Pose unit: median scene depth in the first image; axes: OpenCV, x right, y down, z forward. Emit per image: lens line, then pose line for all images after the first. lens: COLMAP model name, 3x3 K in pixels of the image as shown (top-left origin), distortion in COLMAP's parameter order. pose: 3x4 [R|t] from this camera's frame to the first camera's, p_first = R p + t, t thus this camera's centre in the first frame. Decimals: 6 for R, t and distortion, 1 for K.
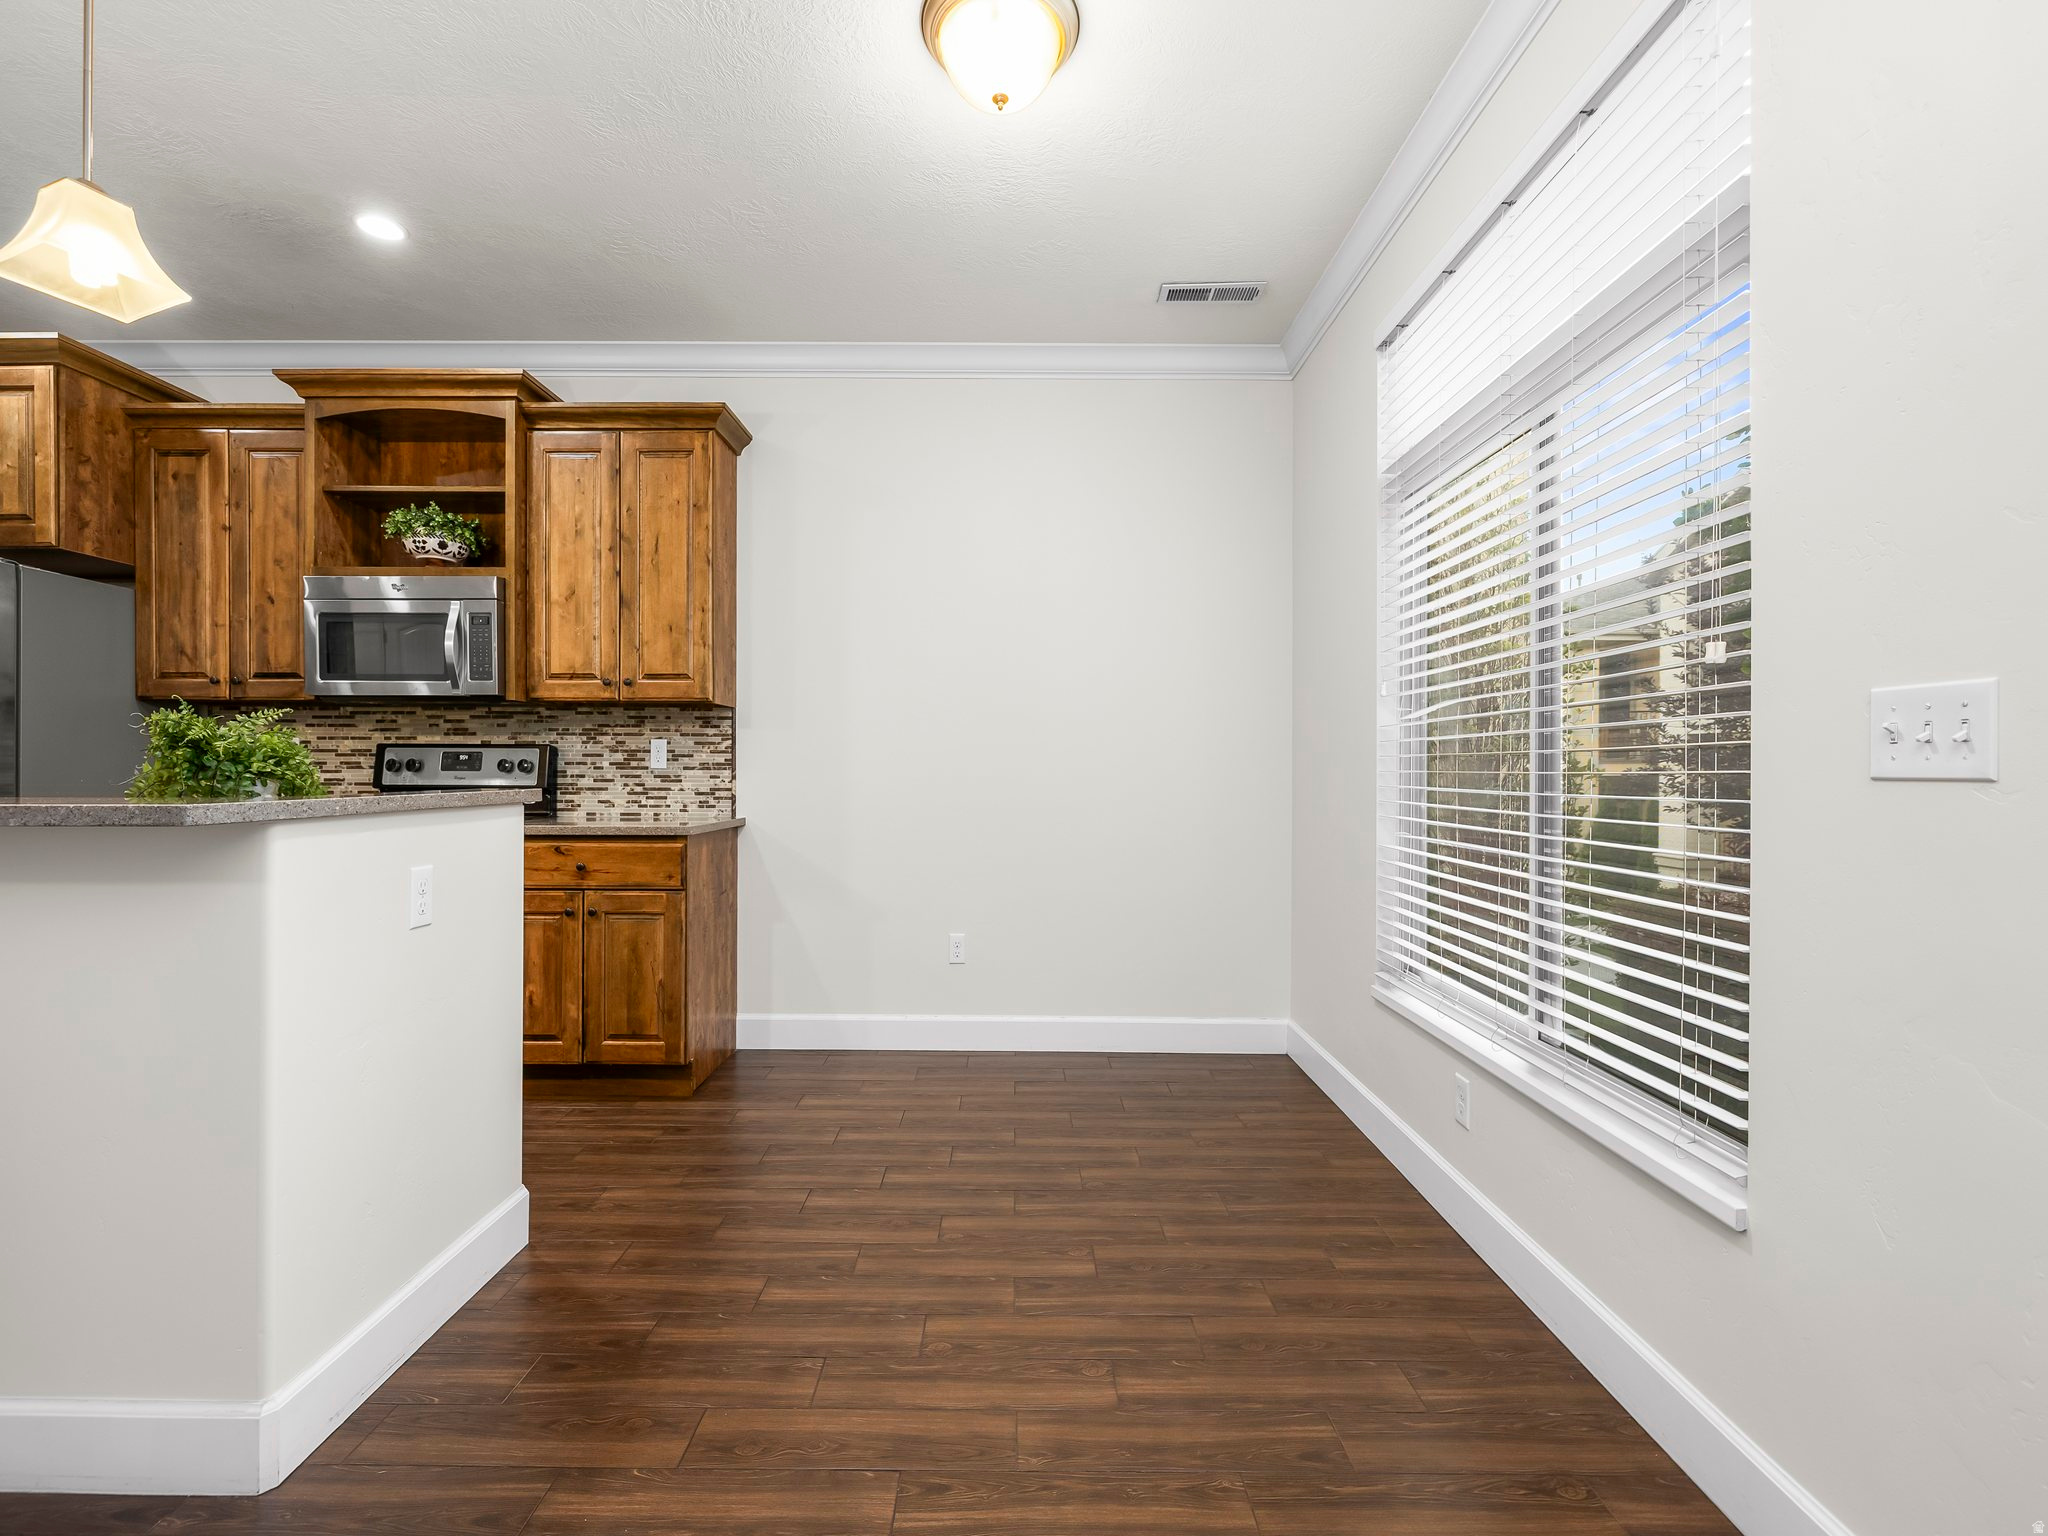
lens RADIAL K [[855.5, 0, 1004.8], [0, 855.5, 767.7], [0, 0, 1]] dist [-0.000353, -0.000136]
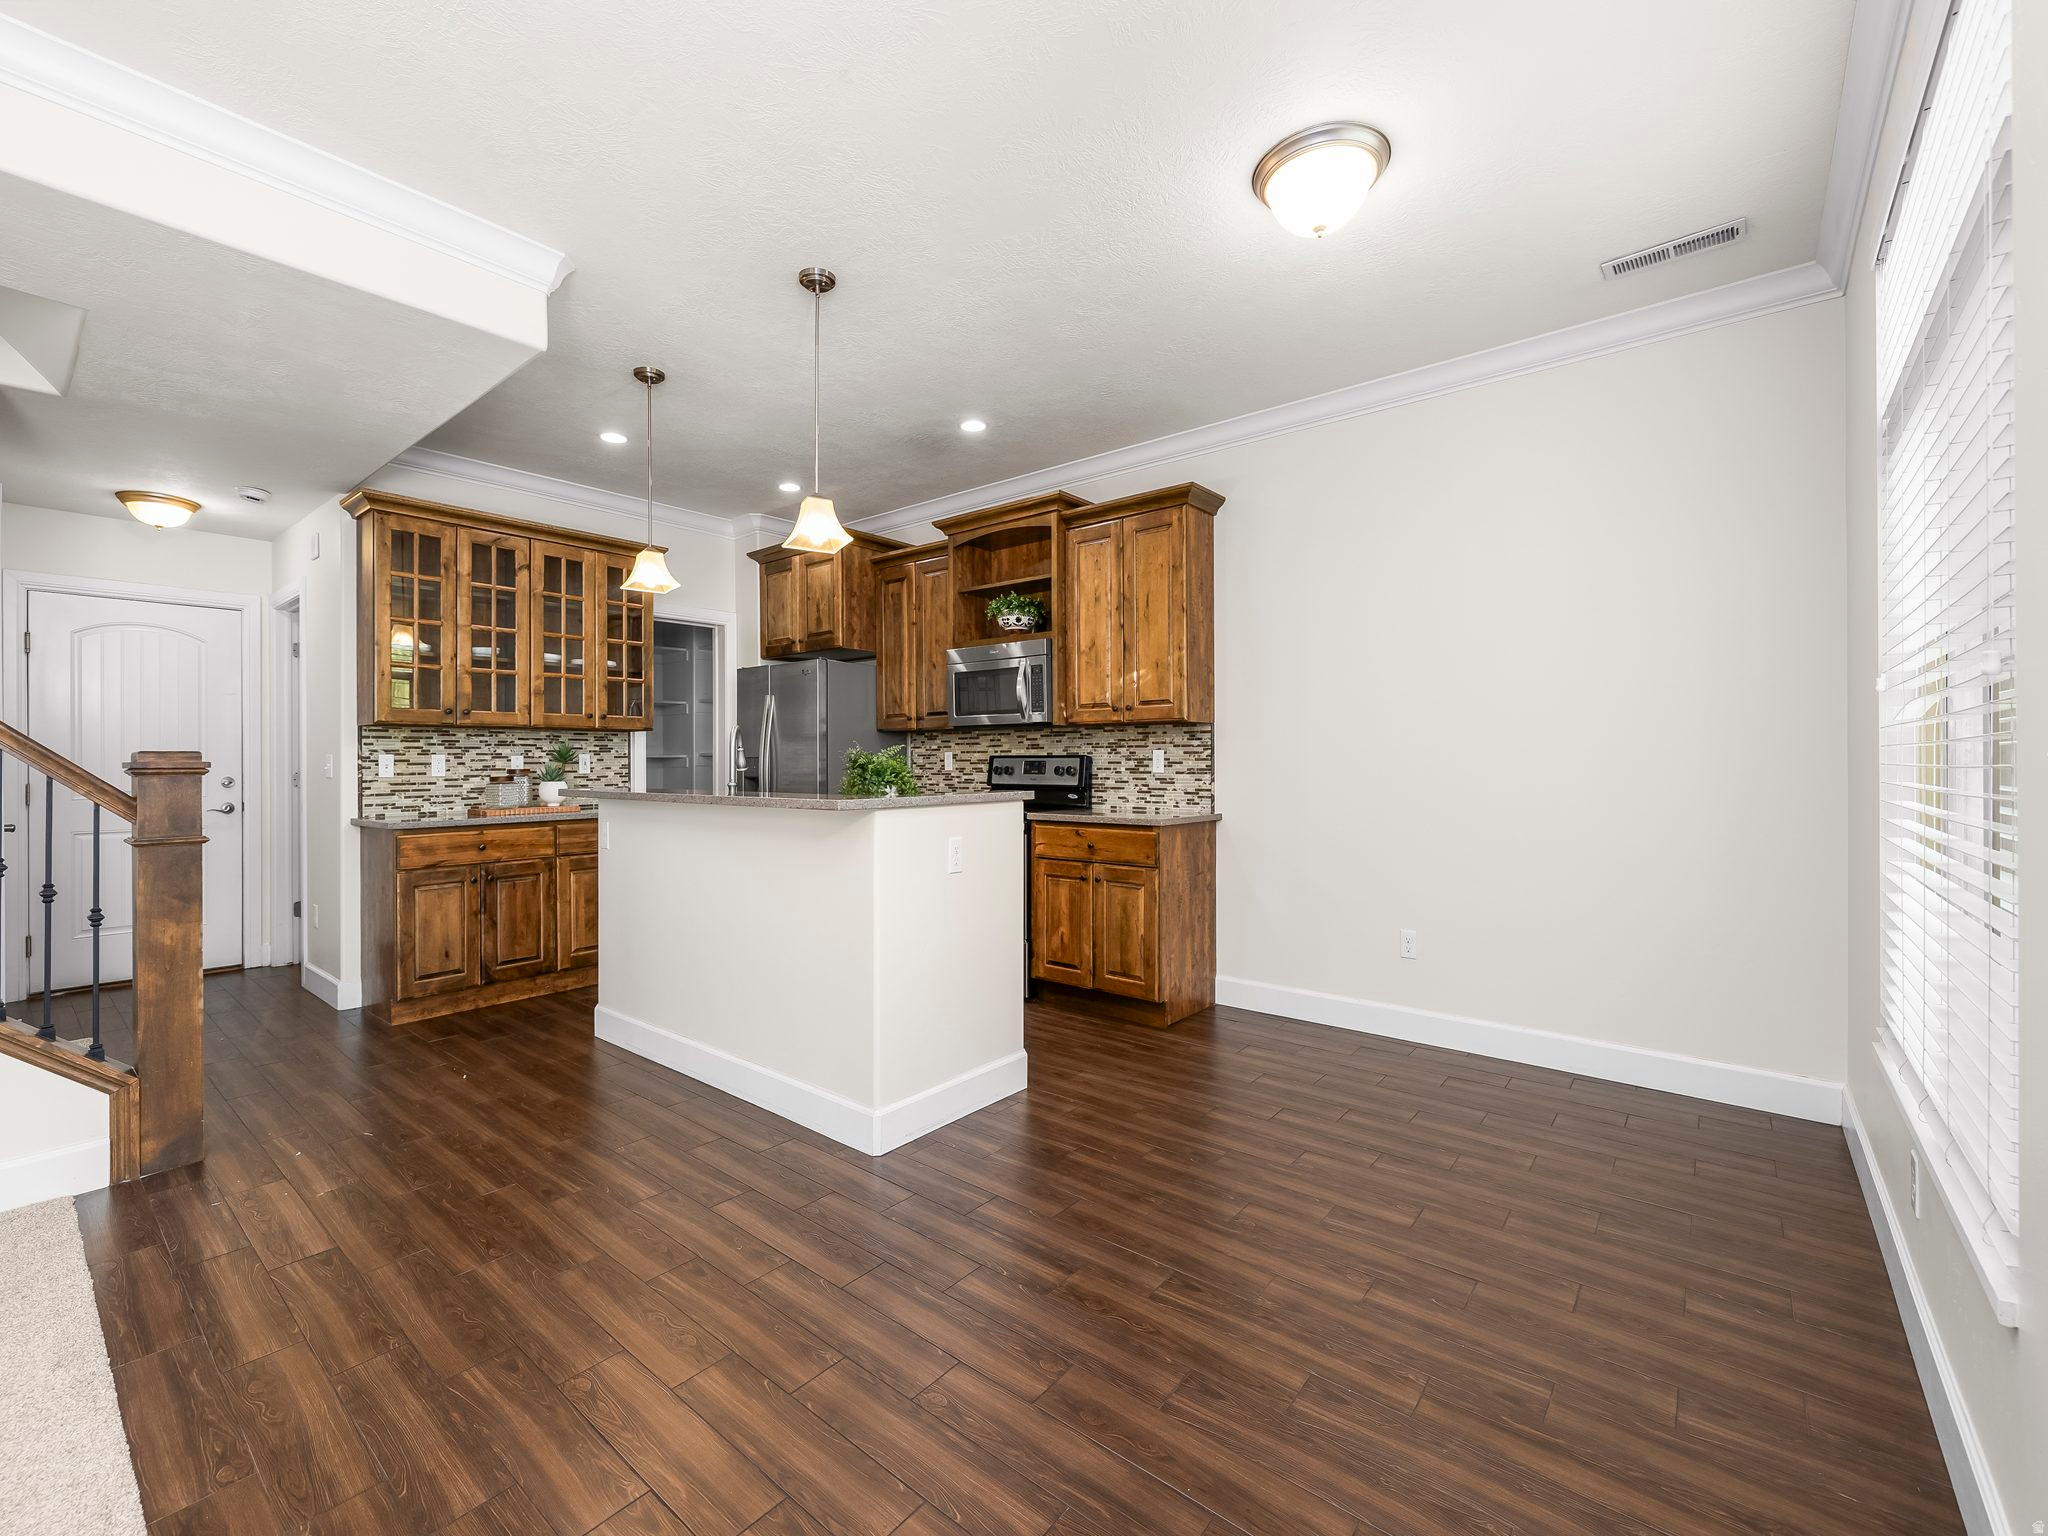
lens RADIAL K [[855.5, 0, 1036.5], [0, 855.5, 760.5], [0, 0, 1]] dist [-0.000353, -0.000136]
pose [[0.786742, -0.005960, -0.617254, 0.266809], [0.005635, 0.999981, -0.002473, -0.017105], [0.617257, -0.001533, 0.786760, -0.127351]]
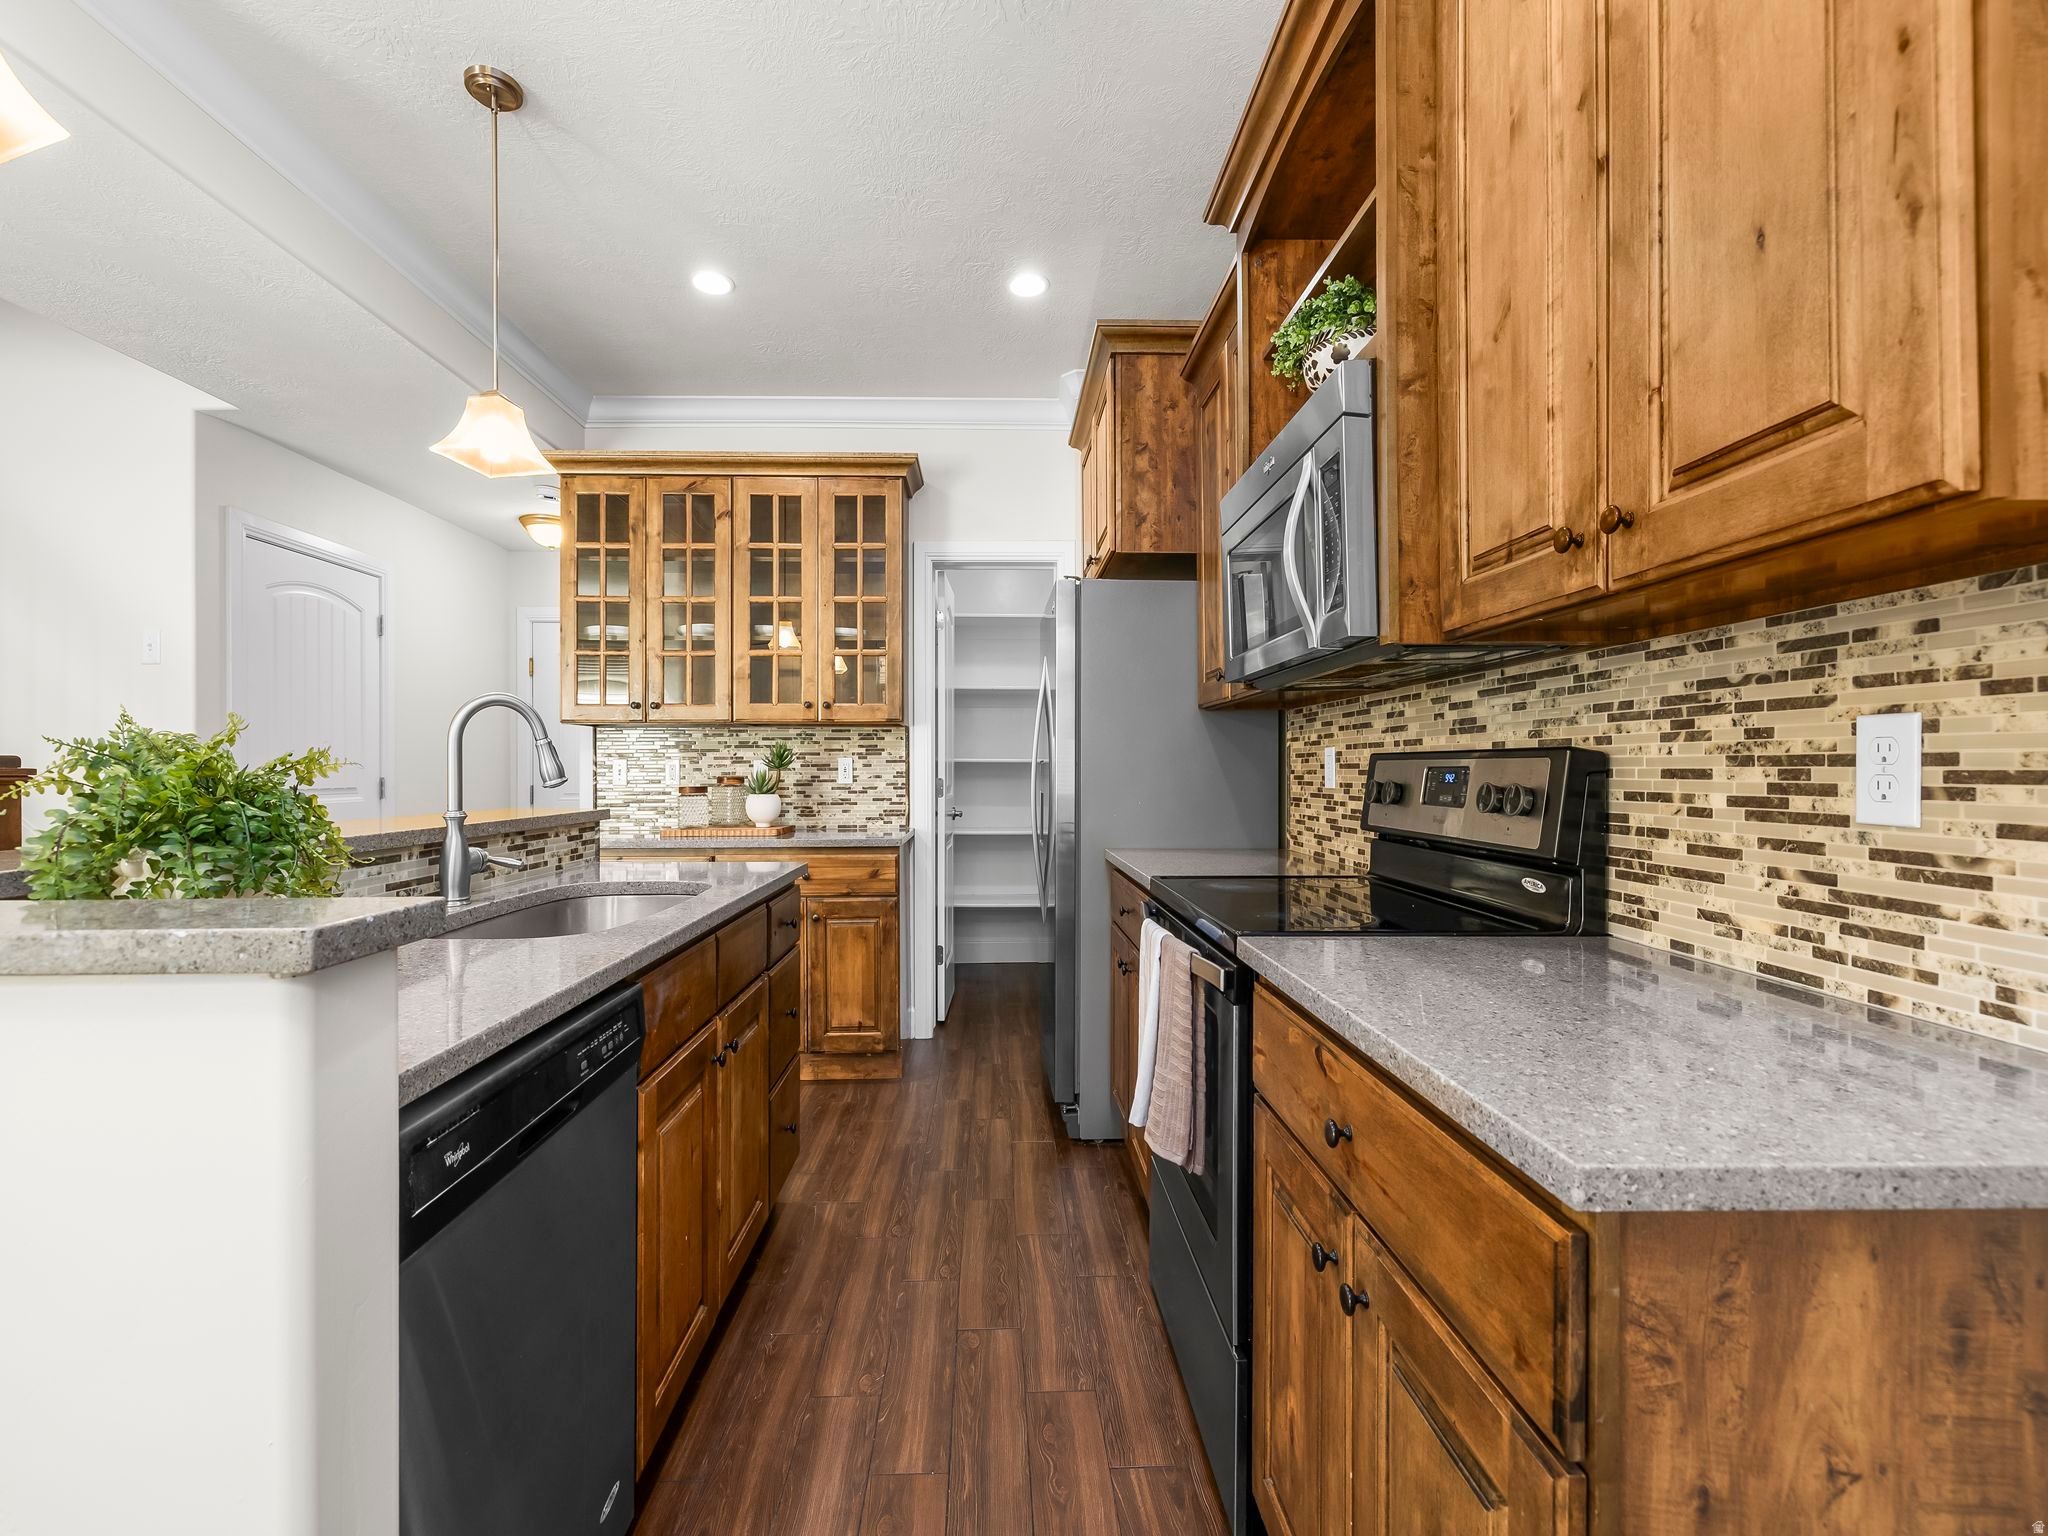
lens RADIAL K [[855.5, 0, 1034.6], [0, 855.5, 767.6], [0, 0, 1]] dist [-0.000353, -0.000136]
pose [[0.030896, -0.003983, -0.999515, -0.168033], [0.002469, 0.999989, -0.003909, -0.018292], [0.999520, -0.002347, 0.030905, 0.815201]]
